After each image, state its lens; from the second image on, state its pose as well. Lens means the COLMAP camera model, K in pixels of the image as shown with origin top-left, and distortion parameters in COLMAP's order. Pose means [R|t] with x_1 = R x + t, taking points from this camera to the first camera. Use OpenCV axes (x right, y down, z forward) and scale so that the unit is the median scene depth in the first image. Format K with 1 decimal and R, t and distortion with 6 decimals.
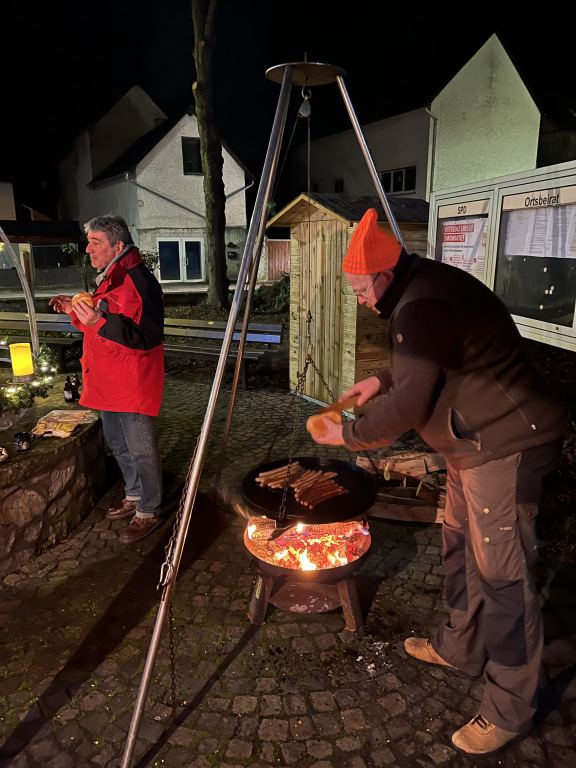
lens RADIAL K [[584.0, 0, 289.7], [0, 584.0, 381.5], [0, 0, 1]] dist [0.077231, -0.093008]
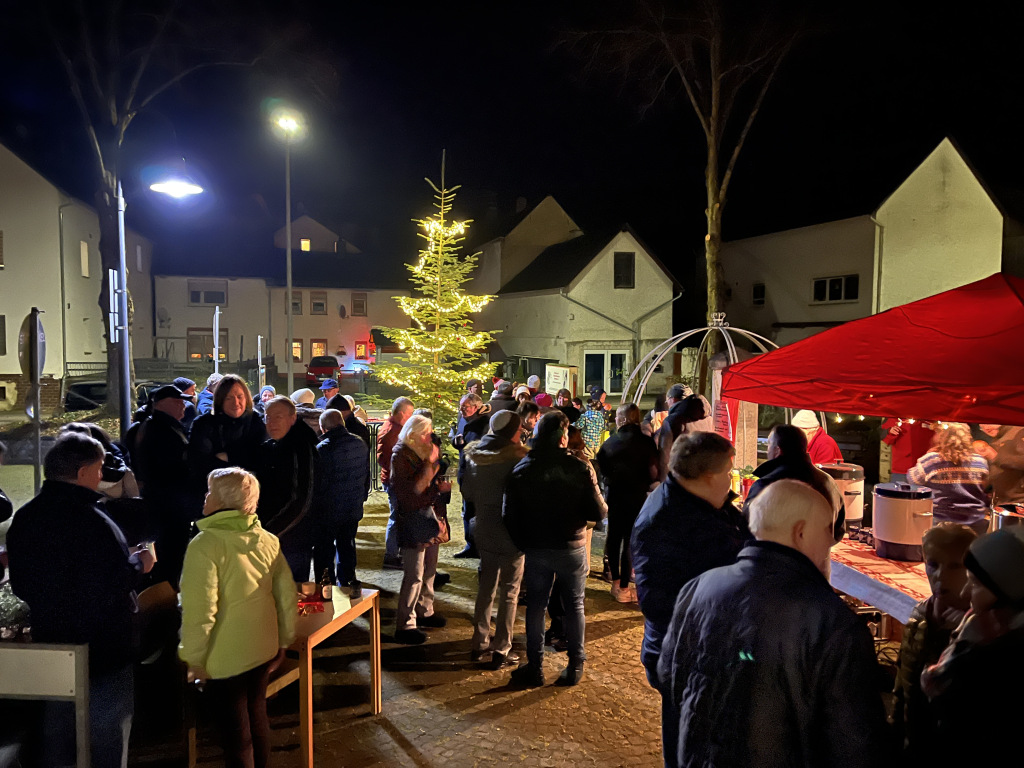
lens RADIAL K [[778.7, 0, 510.3], [0, 778.7, 387.8], [0, 0, 1]] dist [0.077231, -0.093008]
pose [[0.988674, 0.021085, -0.148590, -0.152206], [-0.046108, 0.984872, -0.167034, 0.037370], [0.142820, 0.171993, 0.974690, -0.260545]]
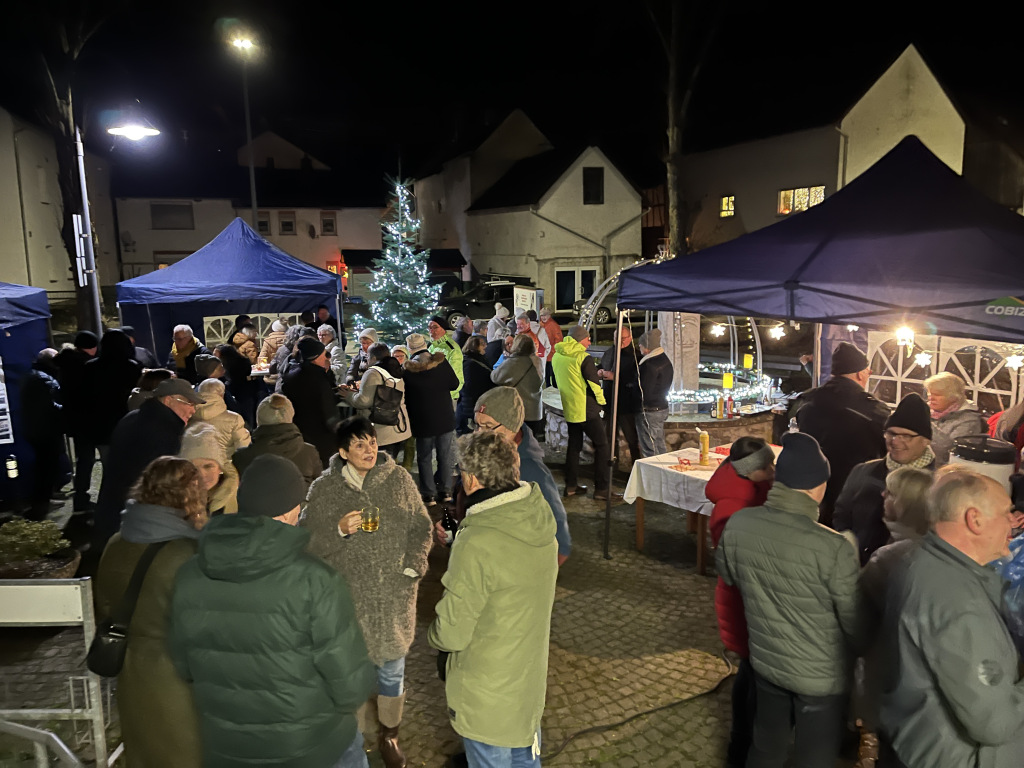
lens RADIAL K [[778.7, 0, 521.4], [0, 778.7, 375.1], [0, 0, 1]] dist [0.077231, -0.093008]
pose [[0.994206, 0.008218, -0.107179, -0.139015], [-0.016071, 0.997231, -0.072613, 0.030627], [0.106286, 0.073914, 0.991585, -0.283846]]
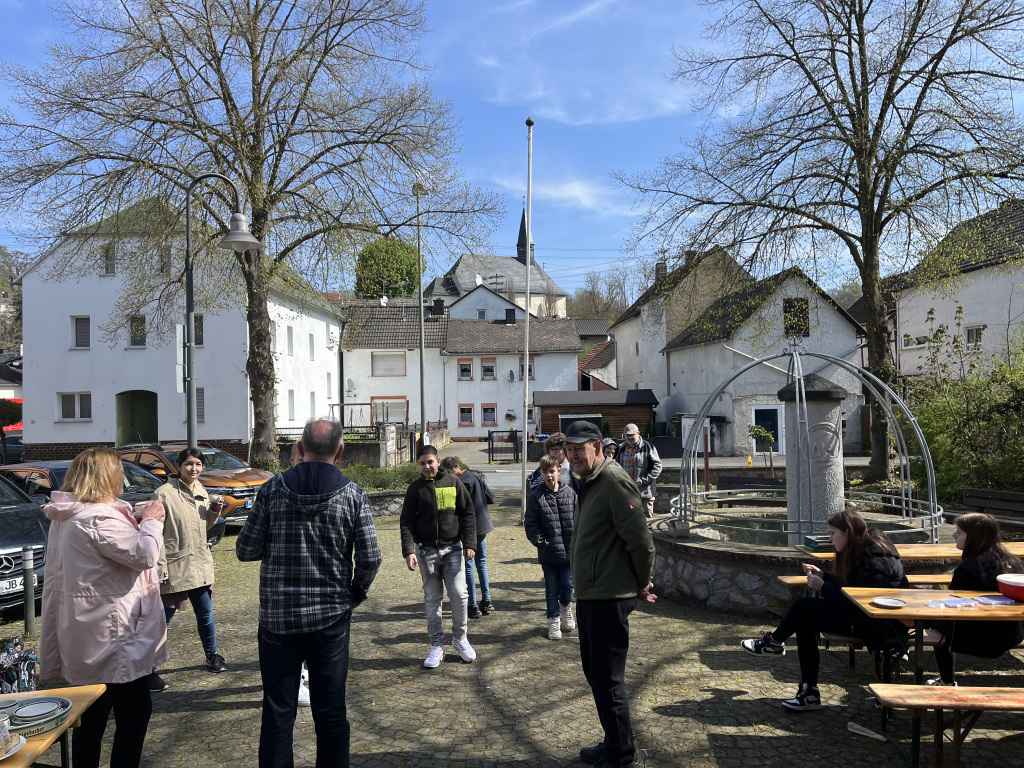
lens RADIAL K [[778.7, 0, 505.1], [0, 778.7, 390.5], [0, 0, 1]] dist [0.077231, -0.093008]
pose [[0.915198, -0.023068, -0.402343, -0.088978], [-0.077705, 0.969526, -0.232340, 0.040187], [0.395441, 0.243901, 0.885516, -0.211053]]
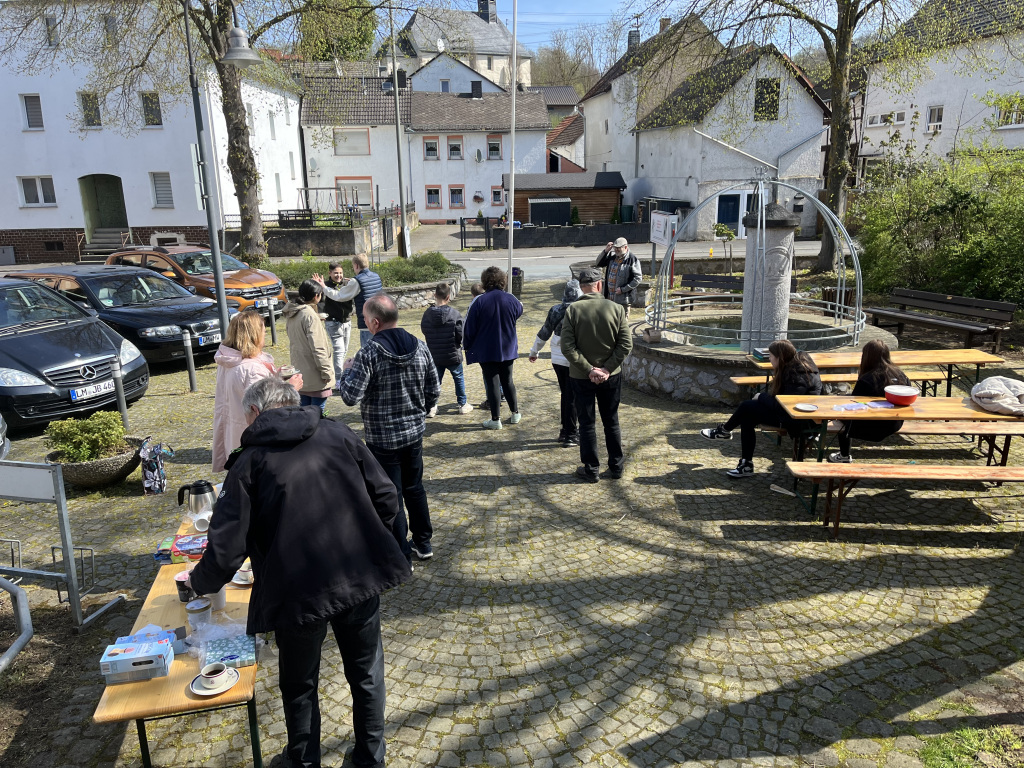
lens RADIAL K [[778.7, 0, 511.2], [0, 778.7, 384.7], [0, 0, 1]] dist [0.077231, -0.093008]
pose [[0.937509, 0.075318, -0.339711, -0.086671], [-0.064870, 0.997008, 0.042024, 0.027949], [0.341860, -0.017361, 0.939590, -0.270447]]
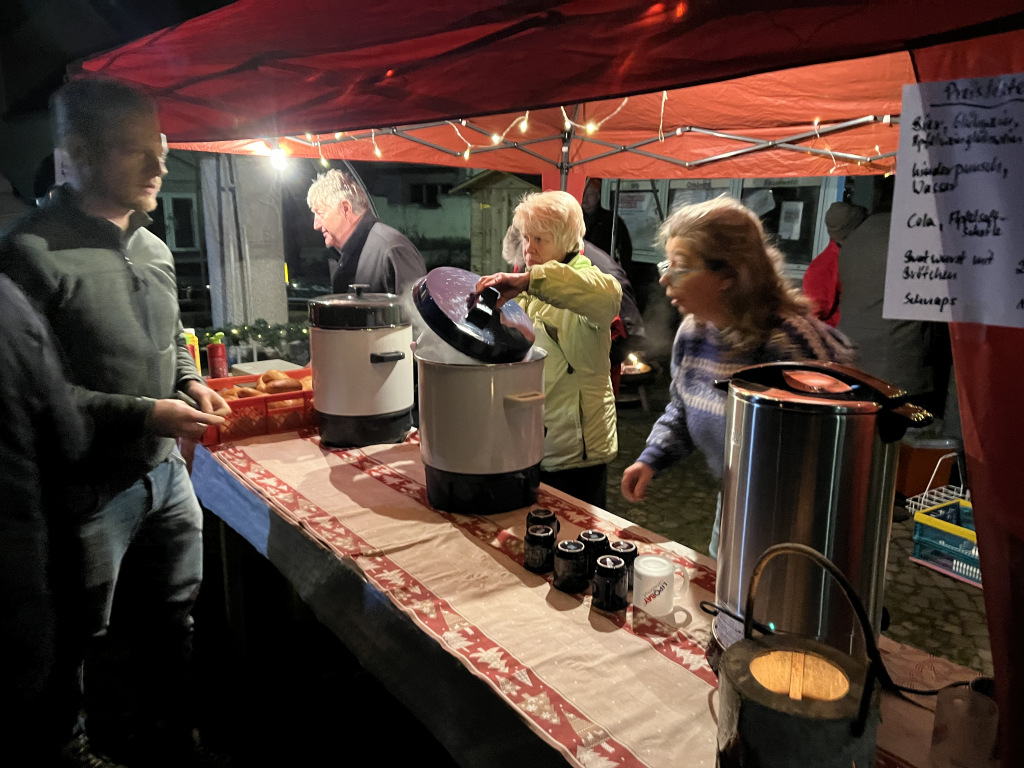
lens RADIAL K [[778.7, 0, 511.5], [0, 778.7, 388.3], [0, 0, 1]] dist [0.077231, -0.093008]
pose [[0.945383, -0.059250, 0.320530, -0.104949], [0.060060, 0.998168, 0.007369, 0.029095], [-0.320380, 0.012284, 0.947210, -0.120685]]
